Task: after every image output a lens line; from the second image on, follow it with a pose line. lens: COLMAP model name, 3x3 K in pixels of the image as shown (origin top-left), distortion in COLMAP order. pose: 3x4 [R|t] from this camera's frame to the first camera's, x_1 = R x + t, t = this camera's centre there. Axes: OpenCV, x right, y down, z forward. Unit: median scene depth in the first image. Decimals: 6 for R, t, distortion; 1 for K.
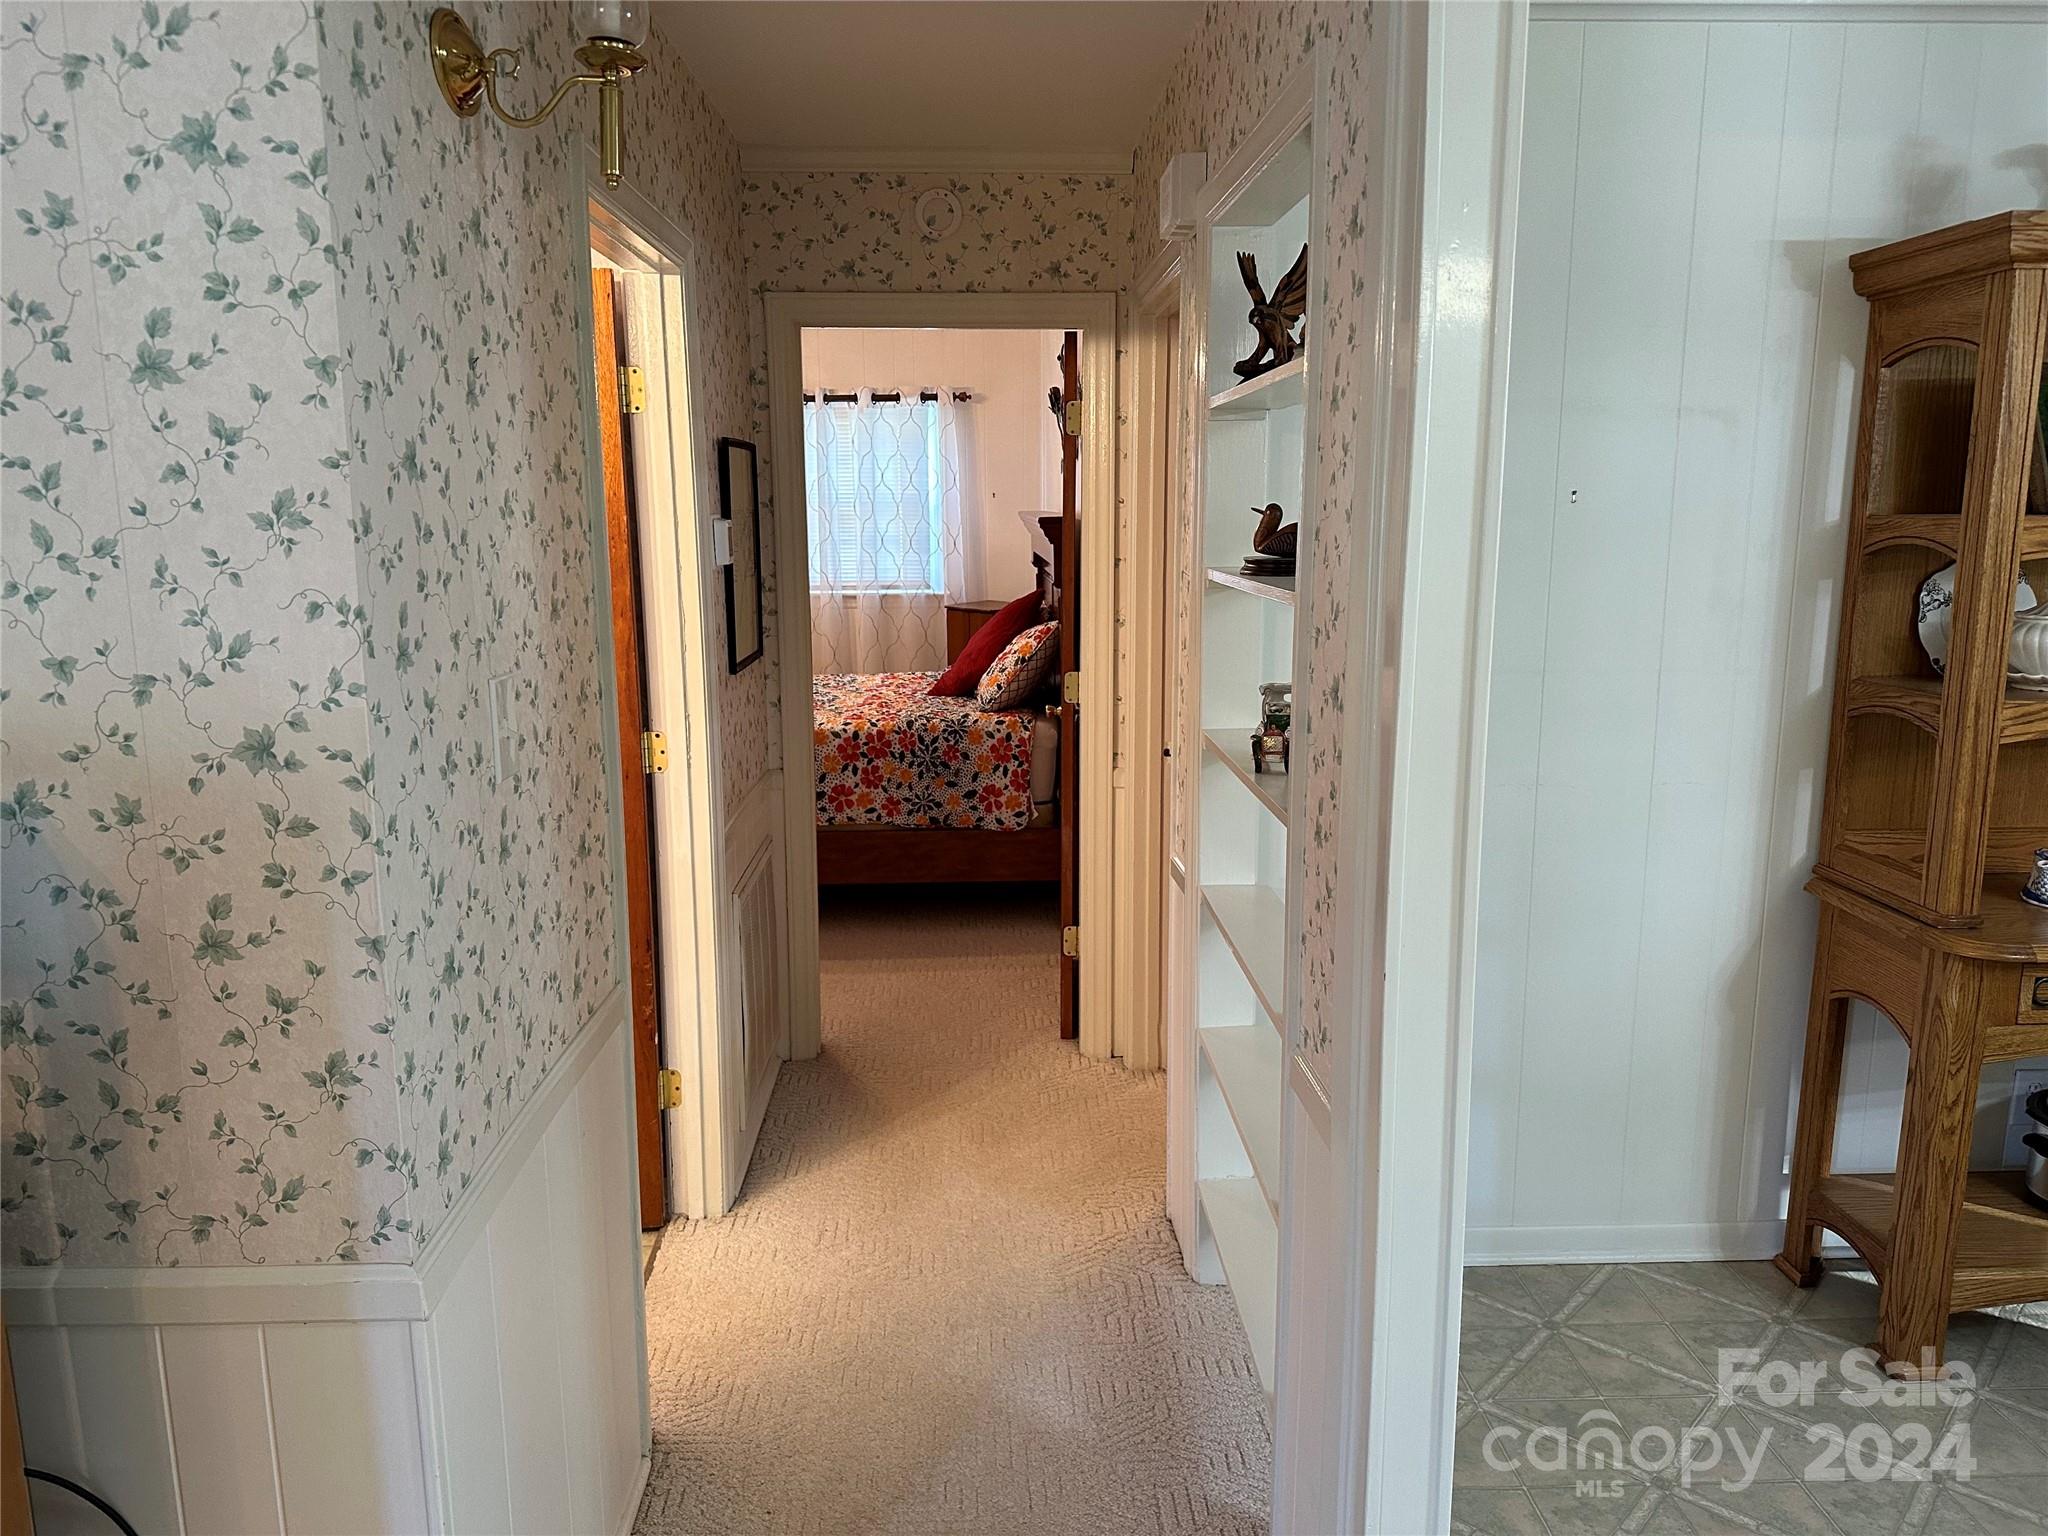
lens RADIAL K [[1448.5, 0, 1012.8], [0, 1448.5, 756.6], [0, 0, 1]] dist [0.117230, -0.225914]
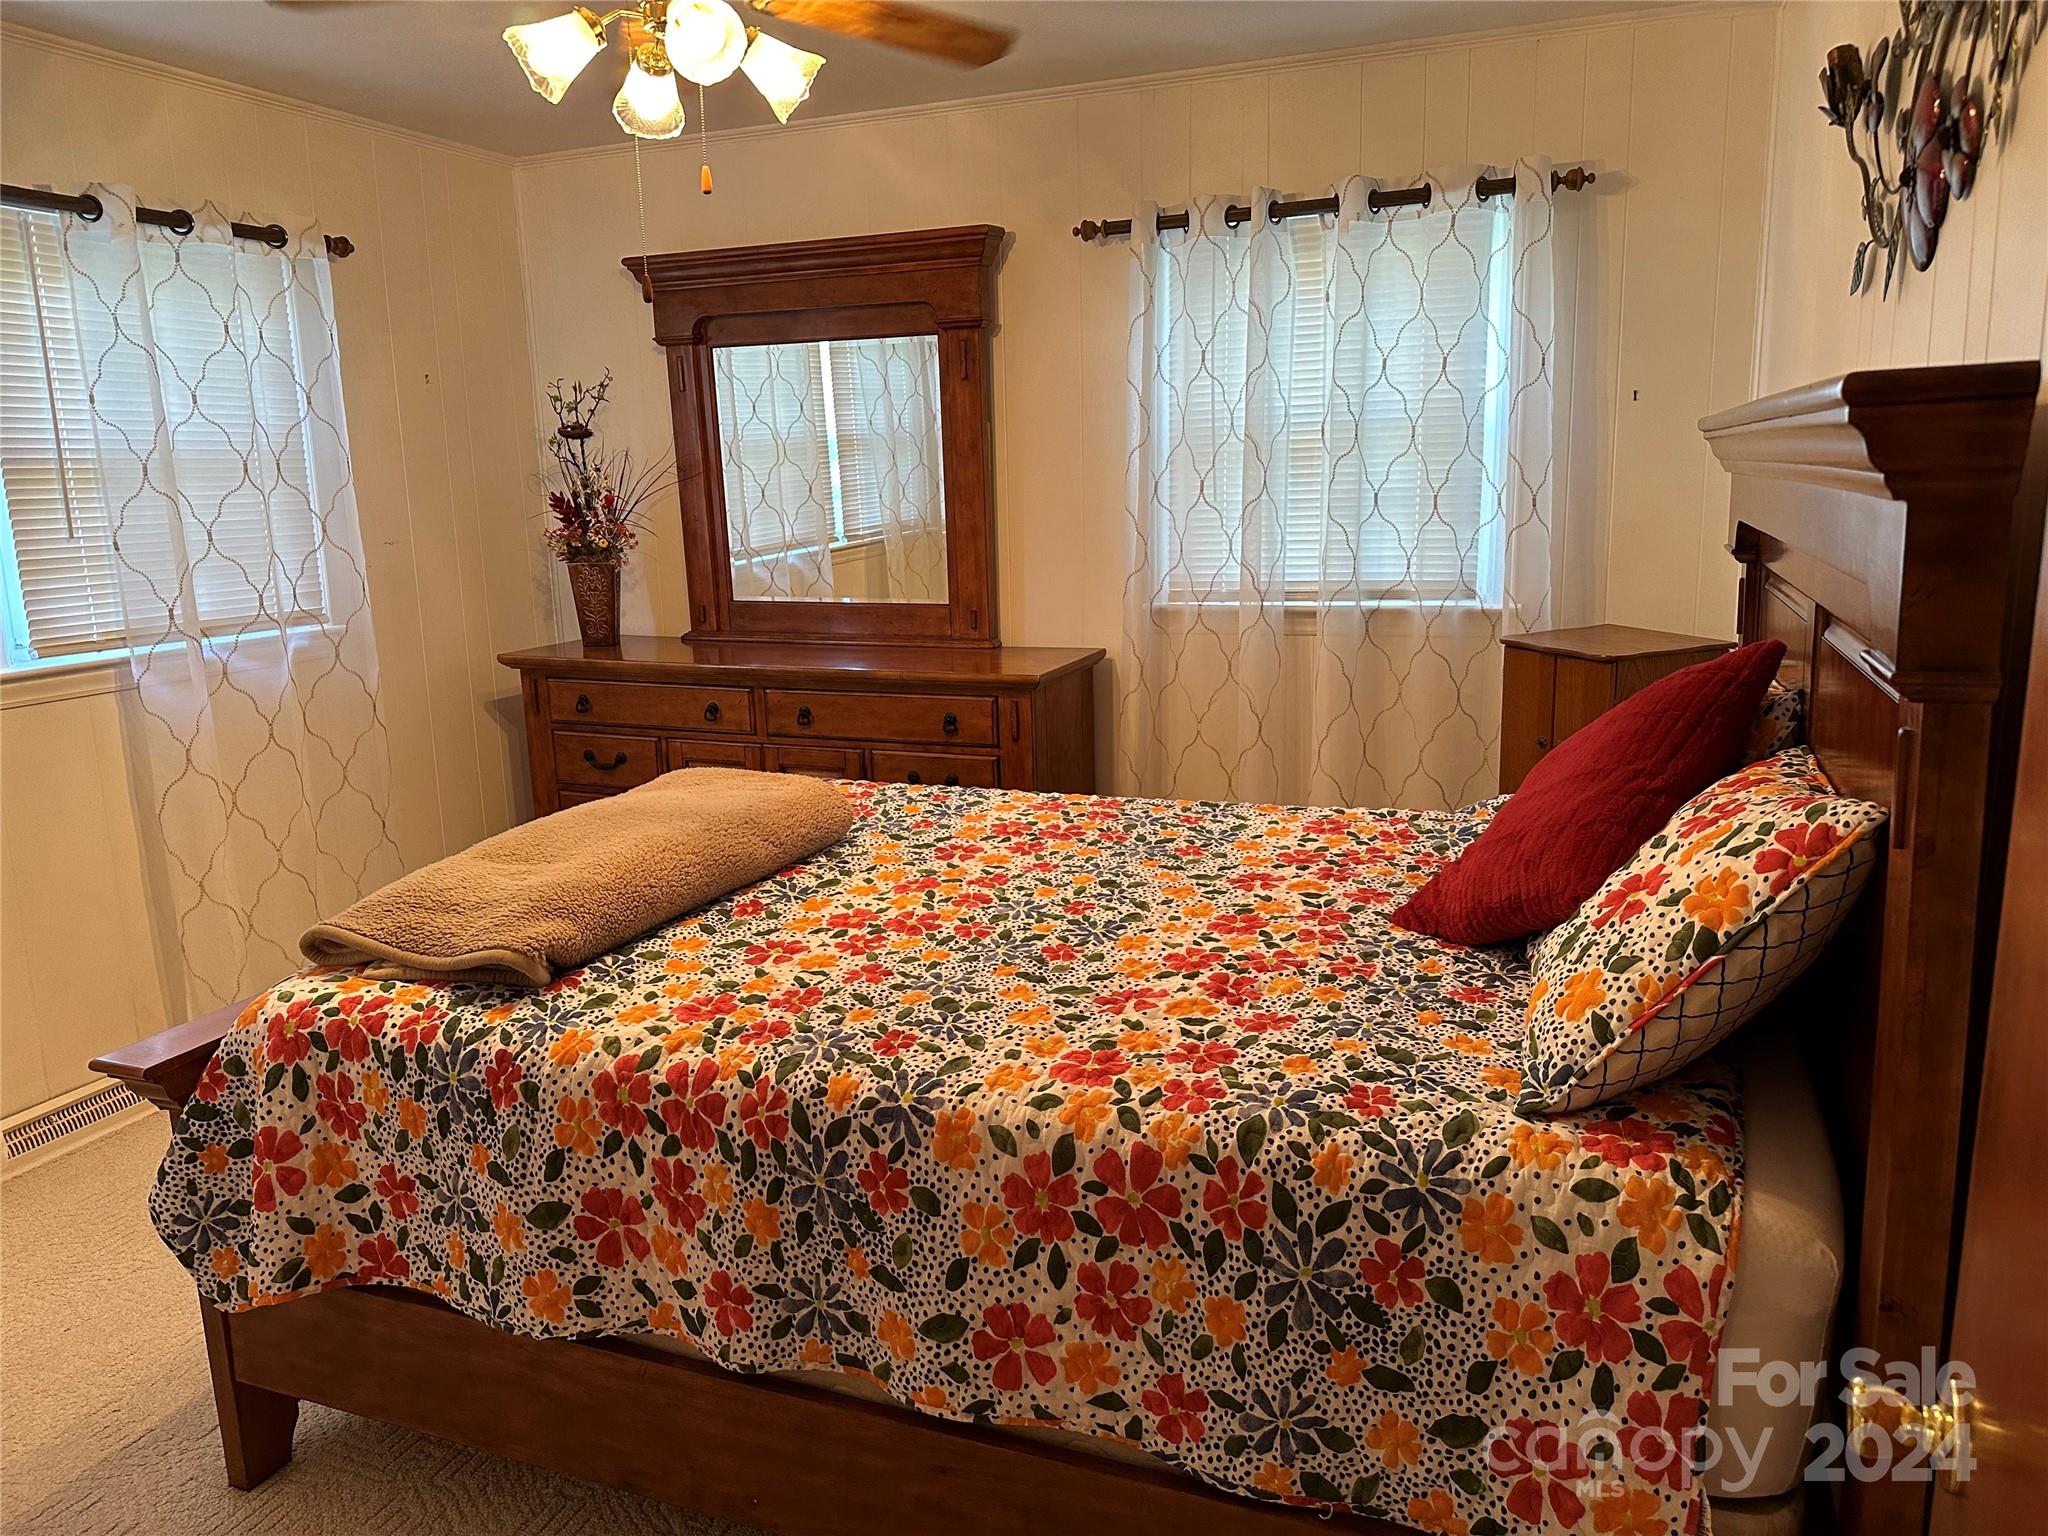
lens RADIAL K [[1448.5, 0, 1012.8], [0, 1448.5, 756.6], [0, 0, 1]] dist [0.117230, -0.225914]
pose [[0.917790, 0.061500, -0.392275, -0.005885], [-0.052215, 0.998046, 0.034307, -0.104397], [0.393618, -0.011004, 0.919208, 0.717085]]
